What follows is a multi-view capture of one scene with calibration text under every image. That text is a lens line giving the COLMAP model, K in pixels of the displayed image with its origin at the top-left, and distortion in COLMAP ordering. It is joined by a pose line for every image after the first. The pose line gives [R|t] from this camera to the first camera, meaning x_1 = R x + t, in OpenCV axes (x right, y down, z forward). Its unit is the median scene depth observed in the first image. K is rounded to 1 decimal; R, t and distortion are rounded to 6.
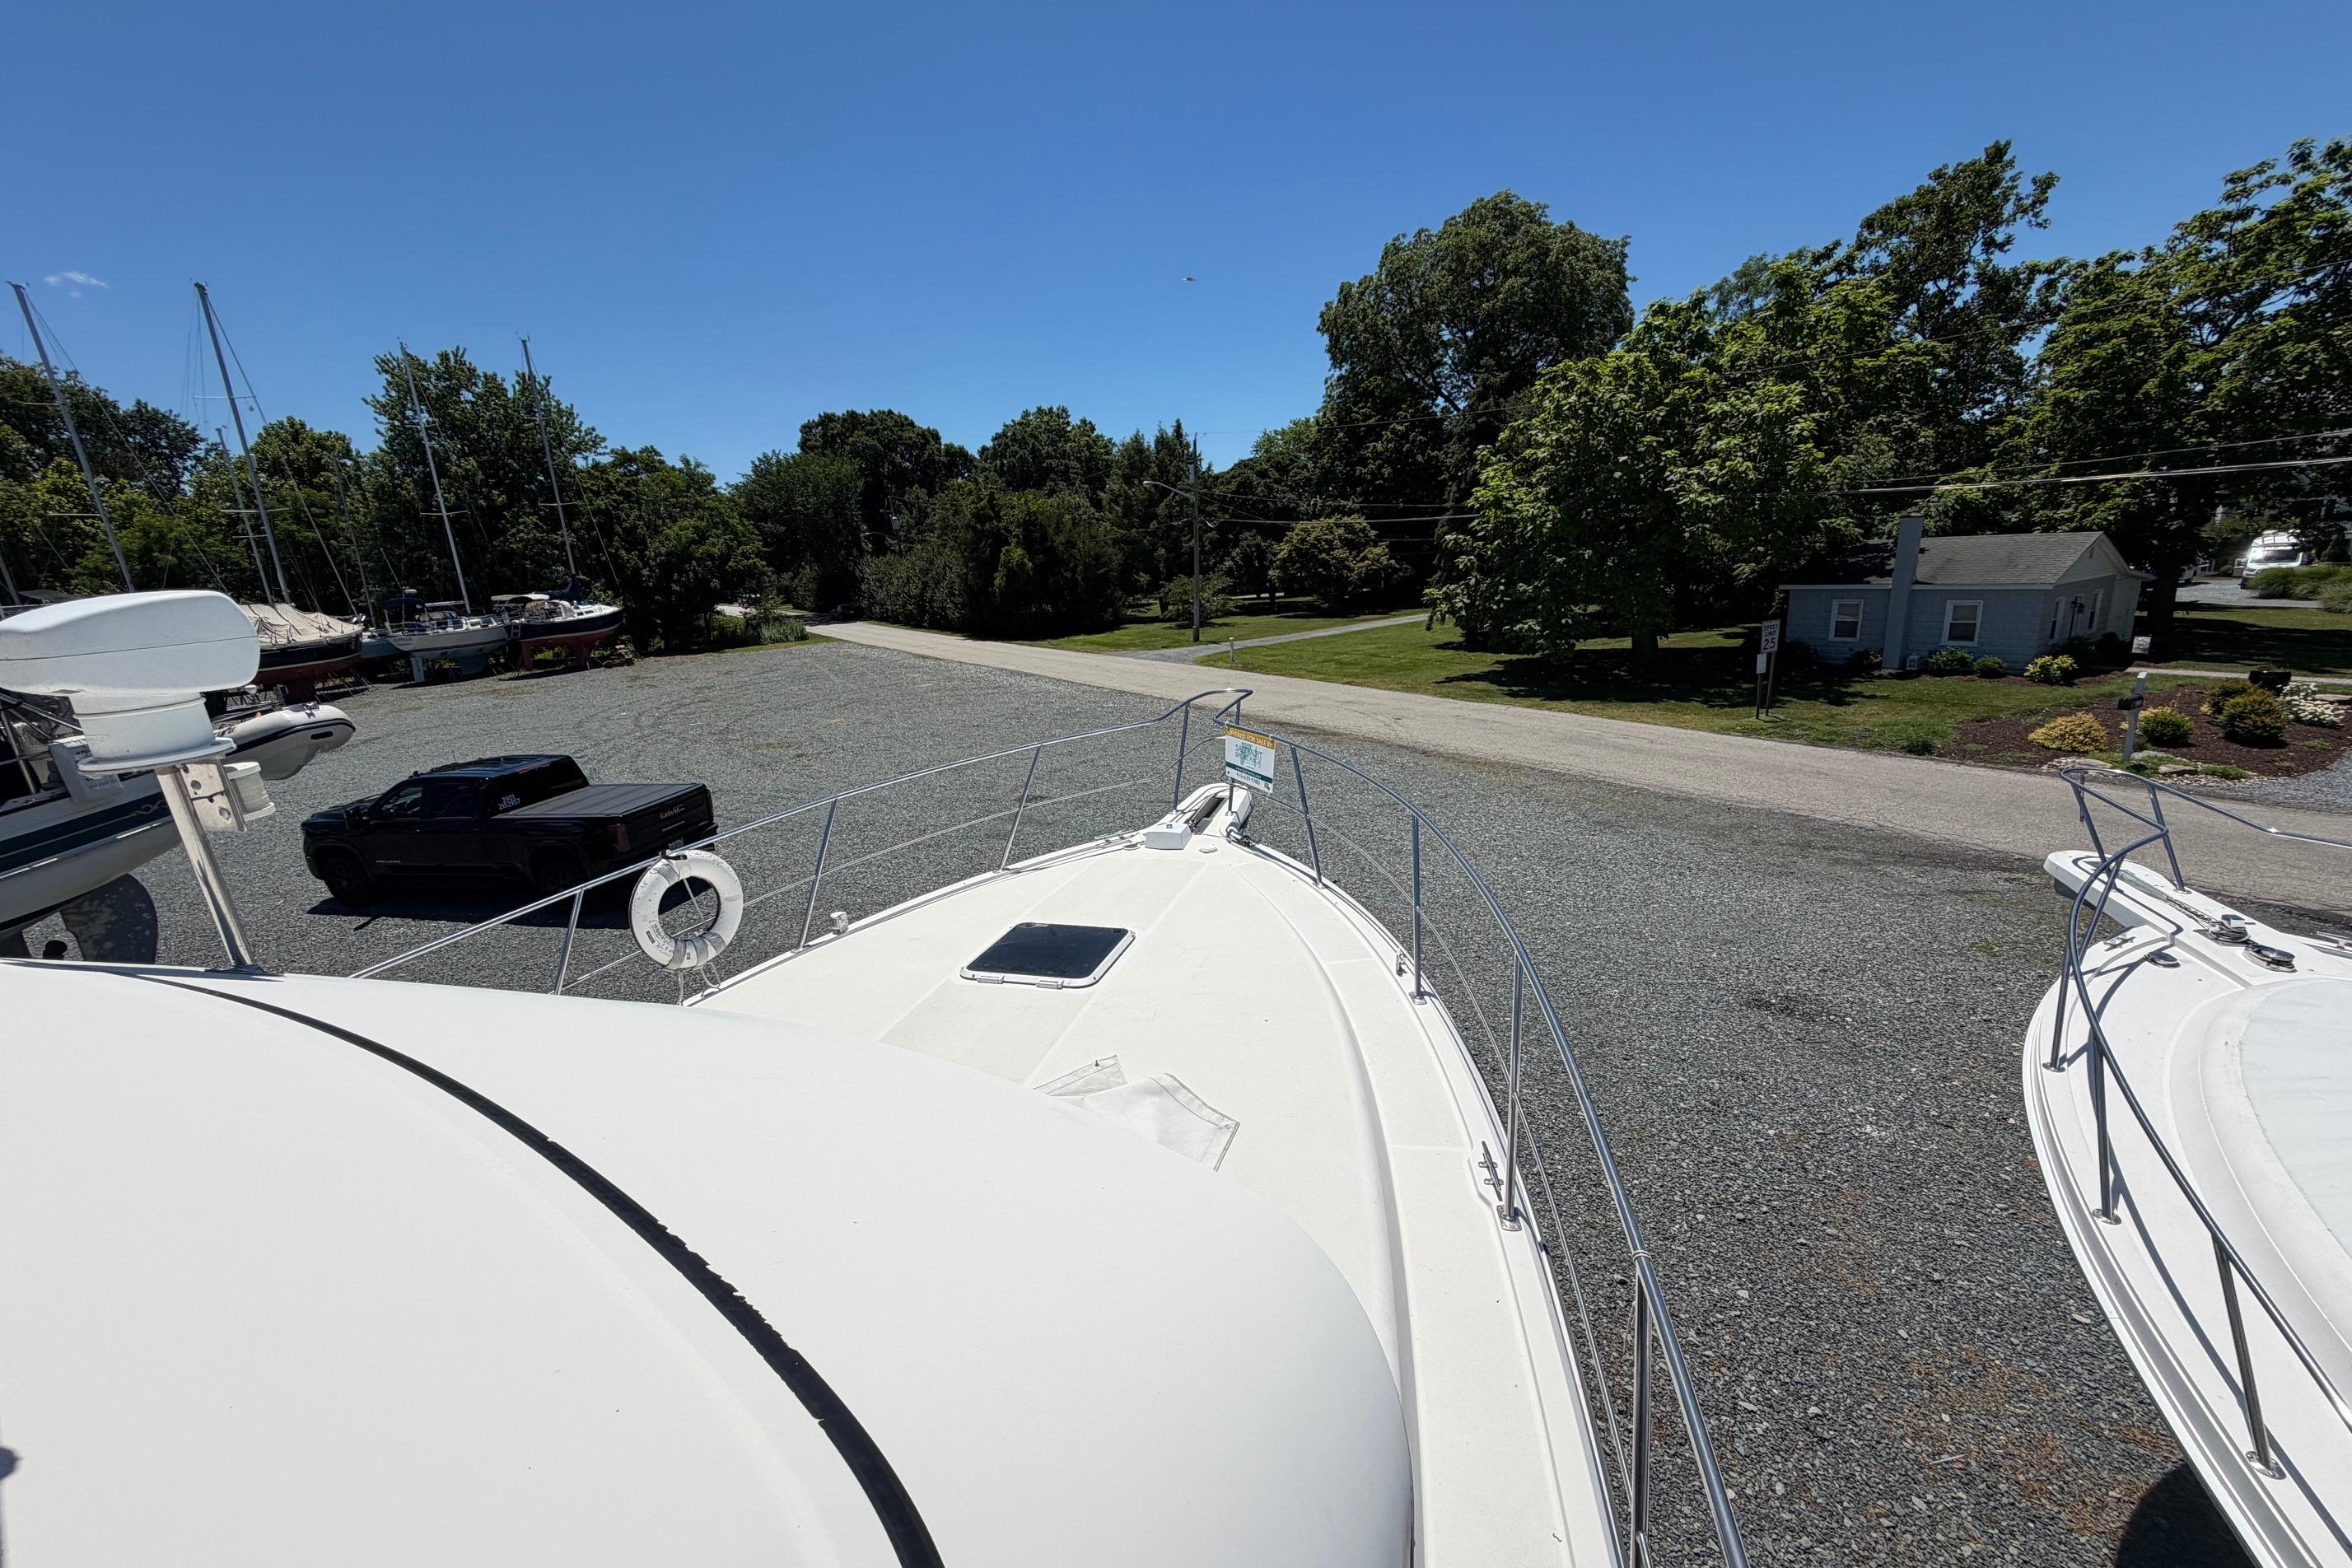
lens RADIAL K [[925.1, 0, 1176.0], [0, 925.1, 784.0], [0, 0, 1]] dist [-0.000173, -0.000107]
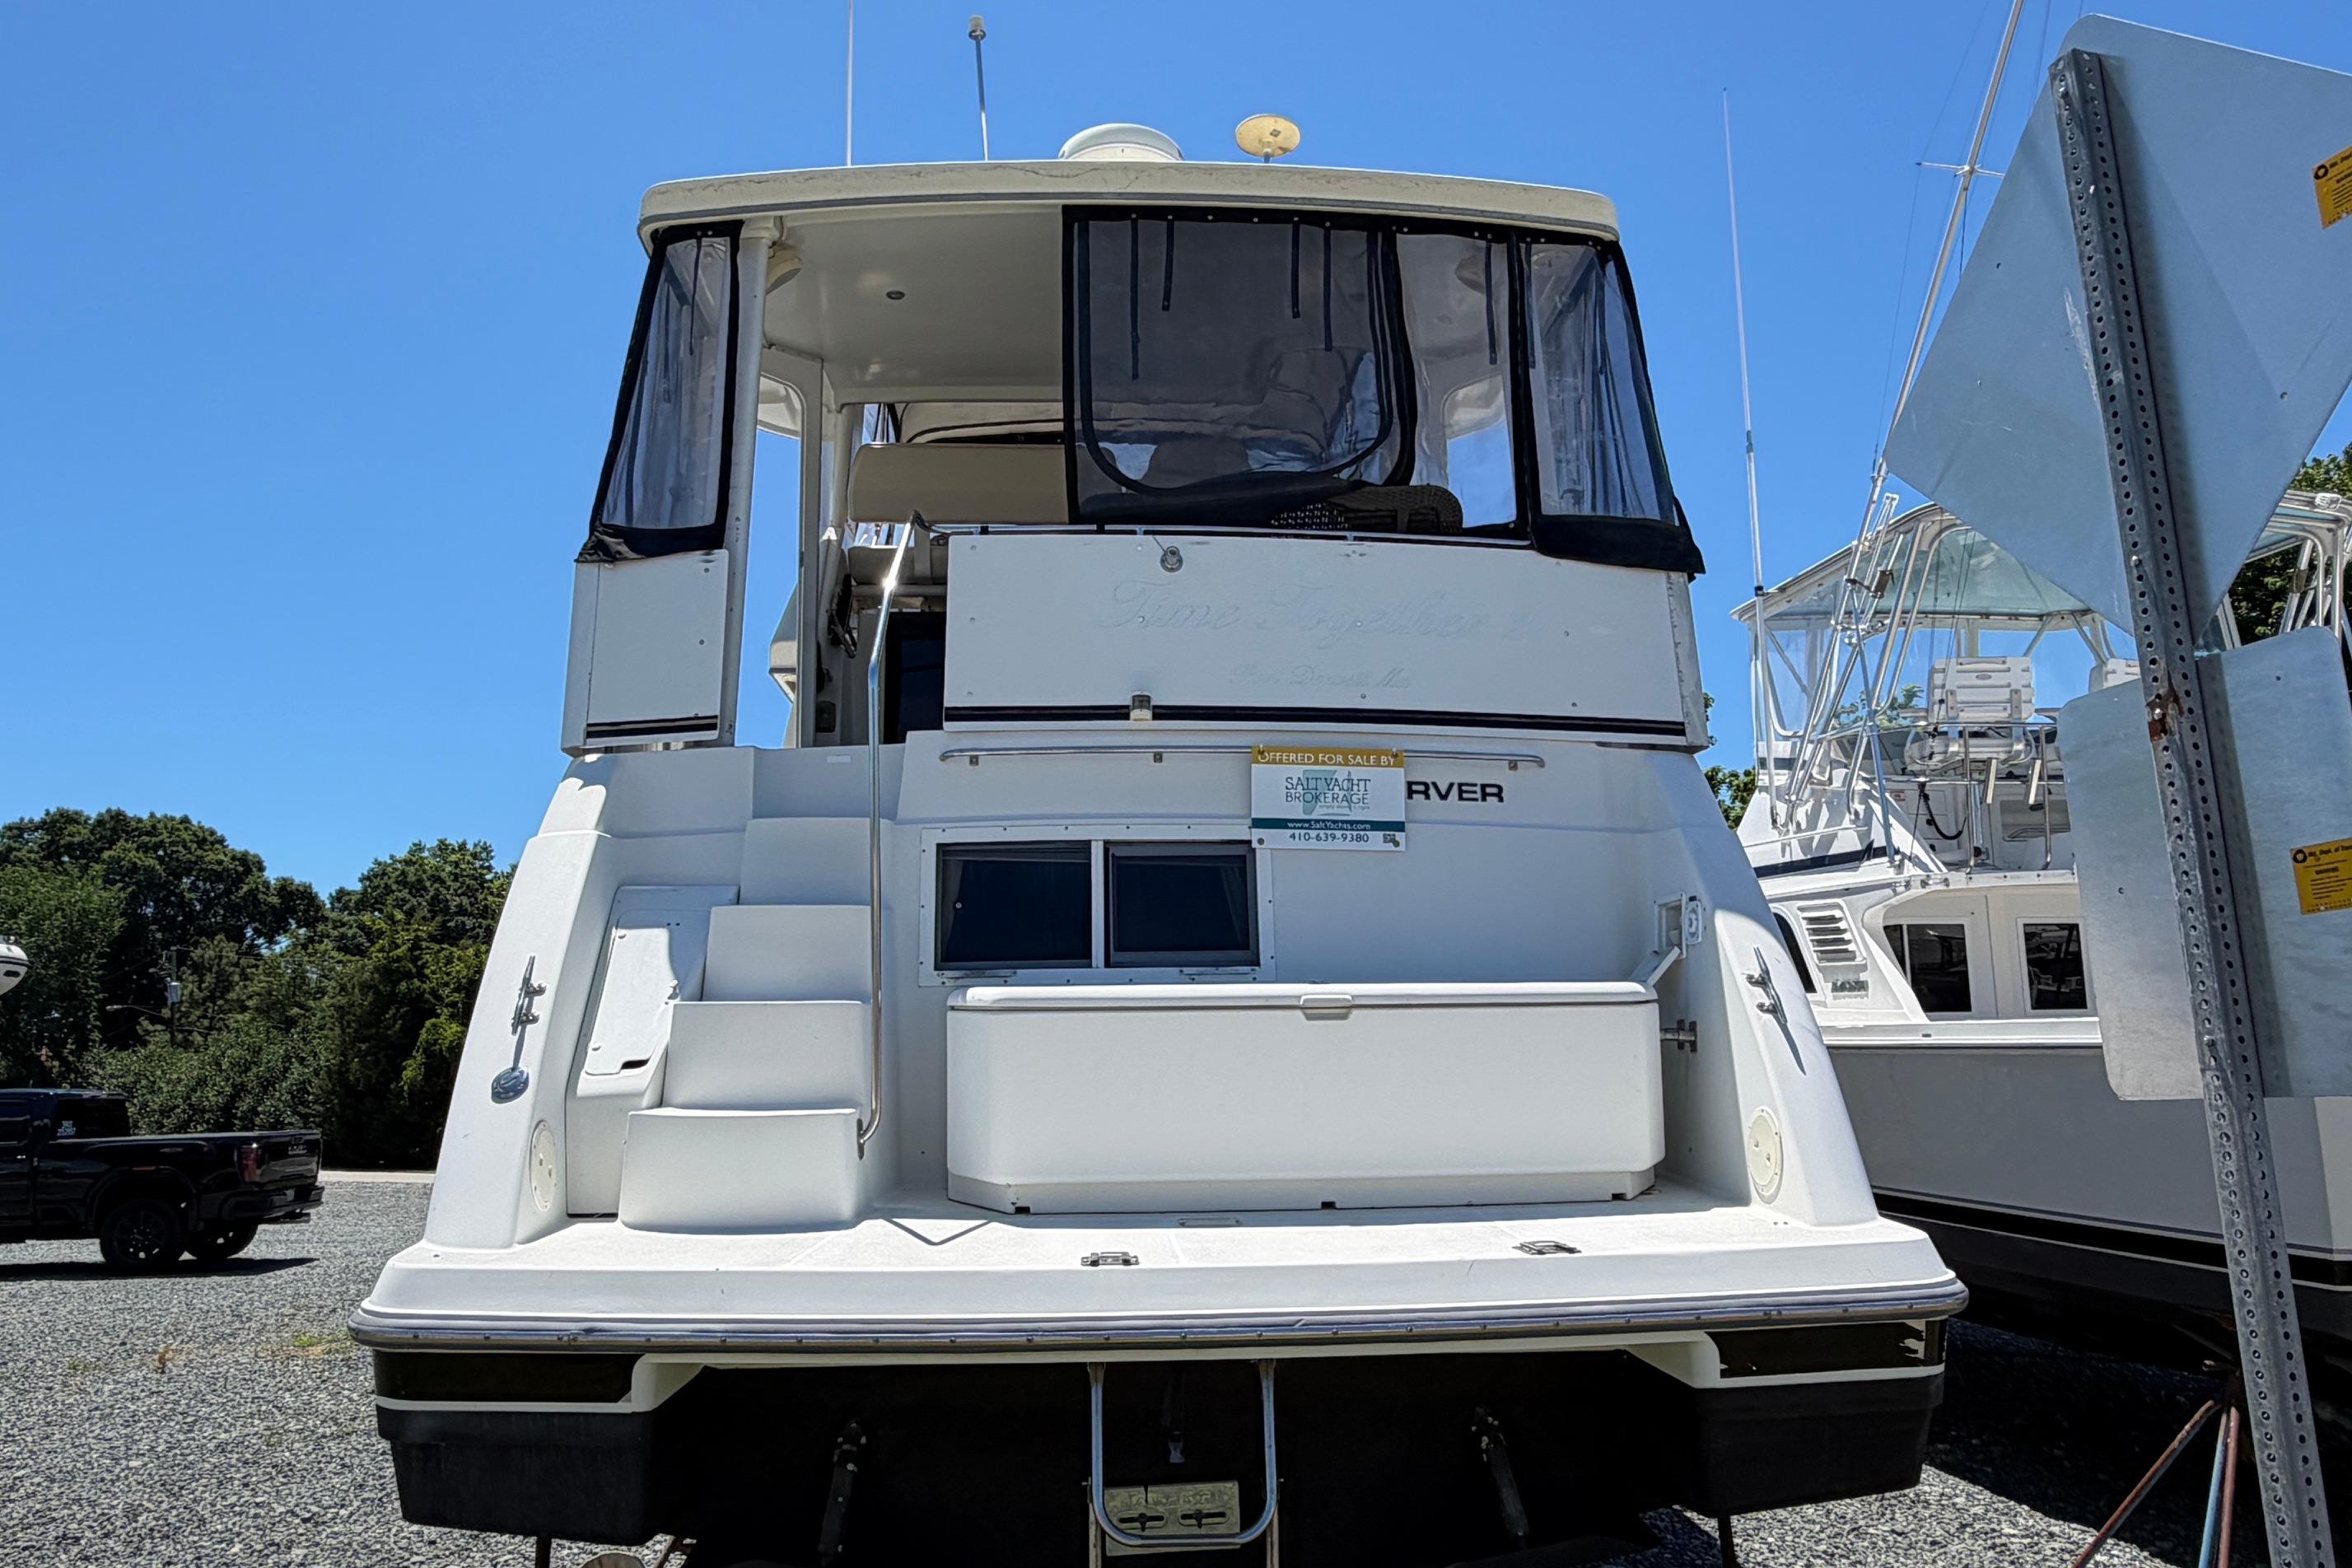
lens RADIAL K [[1616.2, 0, 1176.0], [0, 1616.2, 784.0], [0, 0, 1]] dist [-0.001811, -0.000237]
pose [[0.940882, 0.104076, 0.322349, -0.073853], [0.050863, 0.897431, -0.438213, 0.093554], [-0.334894, 0.428702, 0.839083, -0.131736]]
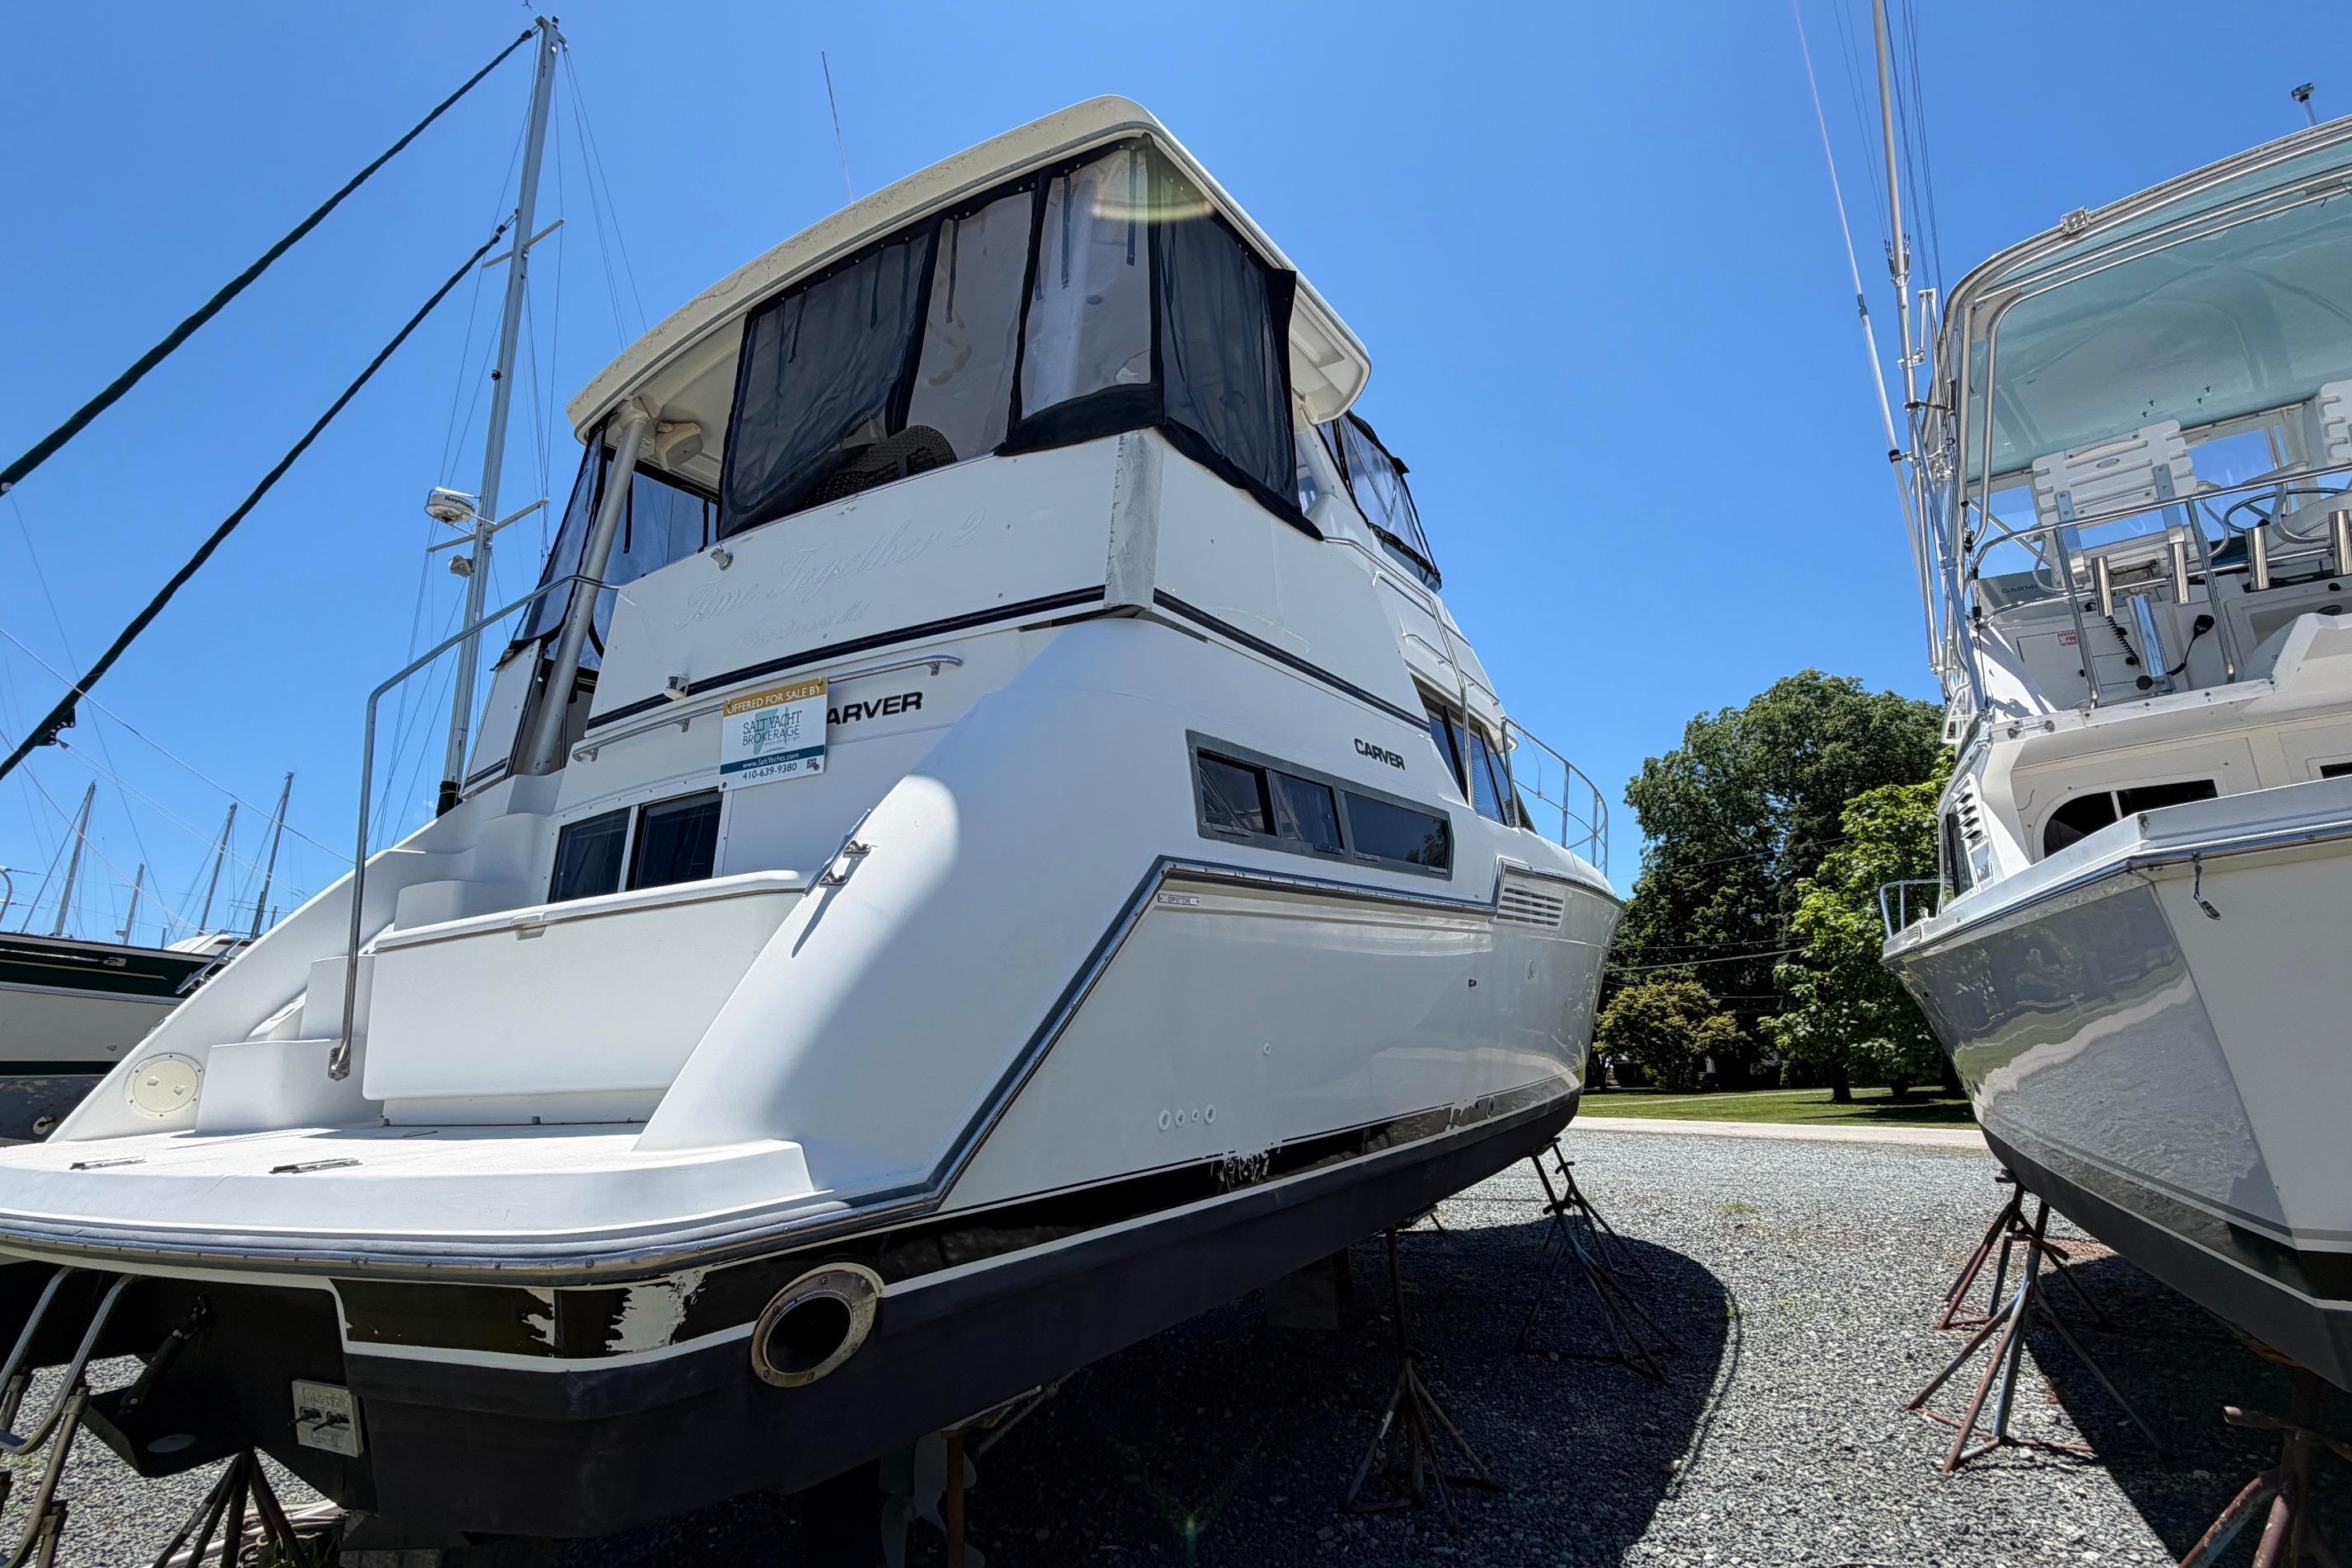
lens RADIAL K [[1109.1, 0, 1186.4], [0, 1109.1, 782.3], [0, 0, 1]] dist [0.000024, 0.000035]
pose [[0.967585, -0.043621, -0.248749, -0.001338], [-0.082595, 0.876143, -0.474922, 0.087223], [0.238657, 0.480073, 0.844140, -0.108409]]
